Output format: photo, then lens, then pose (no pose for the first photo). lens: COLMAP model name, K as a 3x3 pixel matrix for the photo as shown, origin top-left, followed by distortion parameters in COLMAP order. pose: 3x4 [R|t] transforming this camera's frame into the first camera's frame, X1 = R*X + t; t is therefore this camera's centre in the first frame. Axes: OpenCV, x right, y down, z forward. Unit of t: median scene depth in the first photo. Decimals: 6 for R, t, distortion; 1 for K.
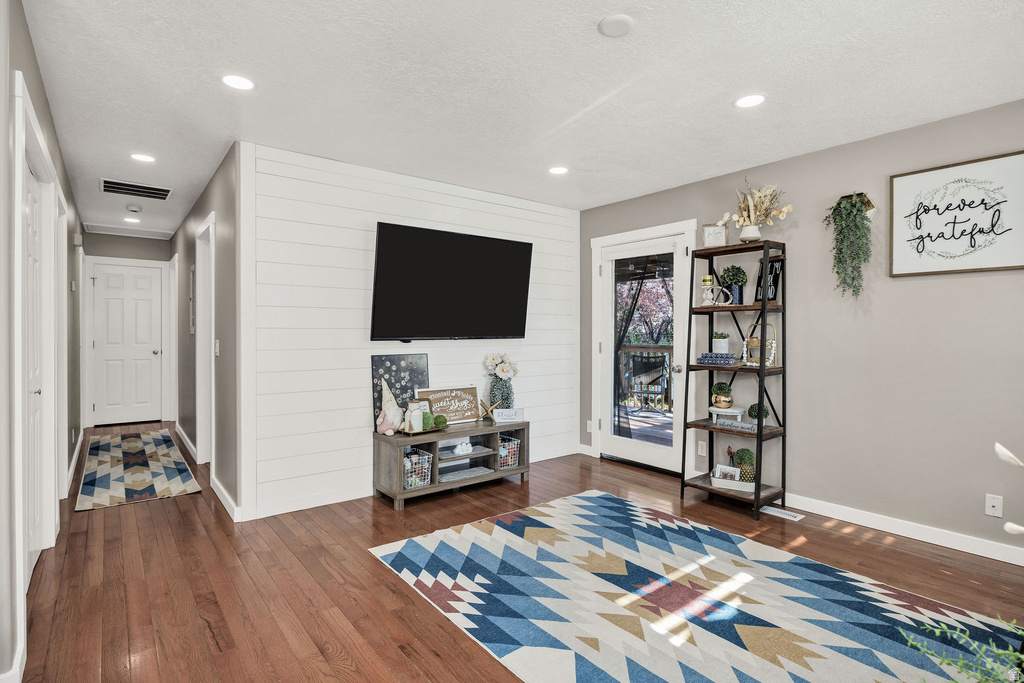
lens RADIAL K [[524.8, 0, 509.3], [0, 524.8, 337.7], [0, 0, 1]] dist [-0.008735, -0.000913]
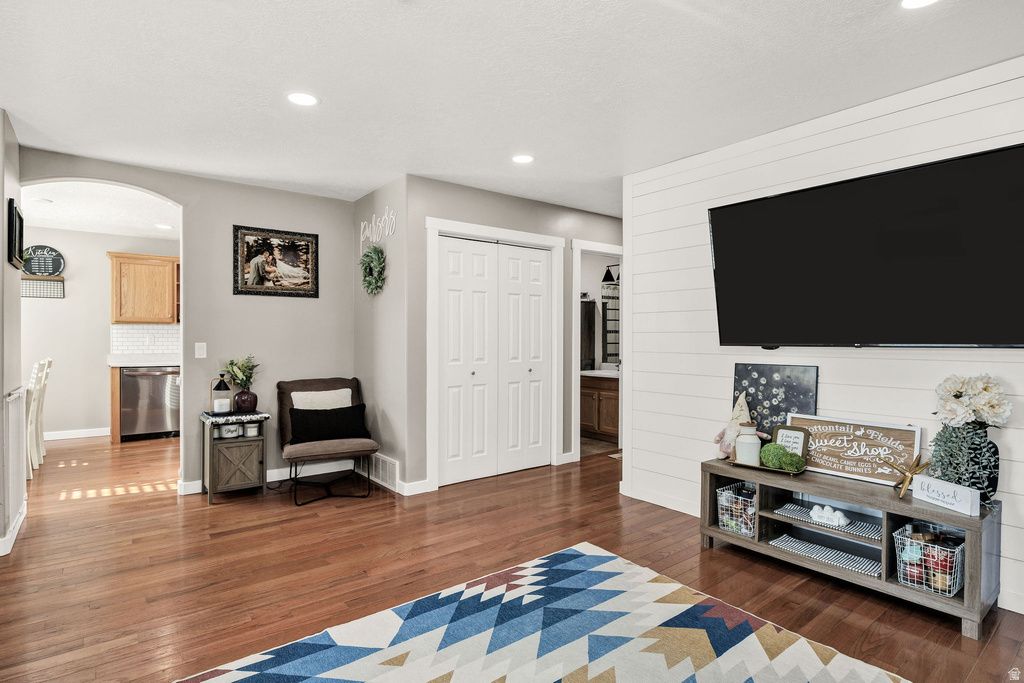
lens RADIAL K [[524.8, 0, 516.1], [0, 524.8, 344.7], [0, 0, 1]] dist [-0.008735, -0.000913]
pose [[-0.012080, 0.015646, -0.999805, 0.578650], [-0.007382, 0.999849, 0.015736, -0.006787], [0.999900, 0.007571, -0.011963, 0.643229]]
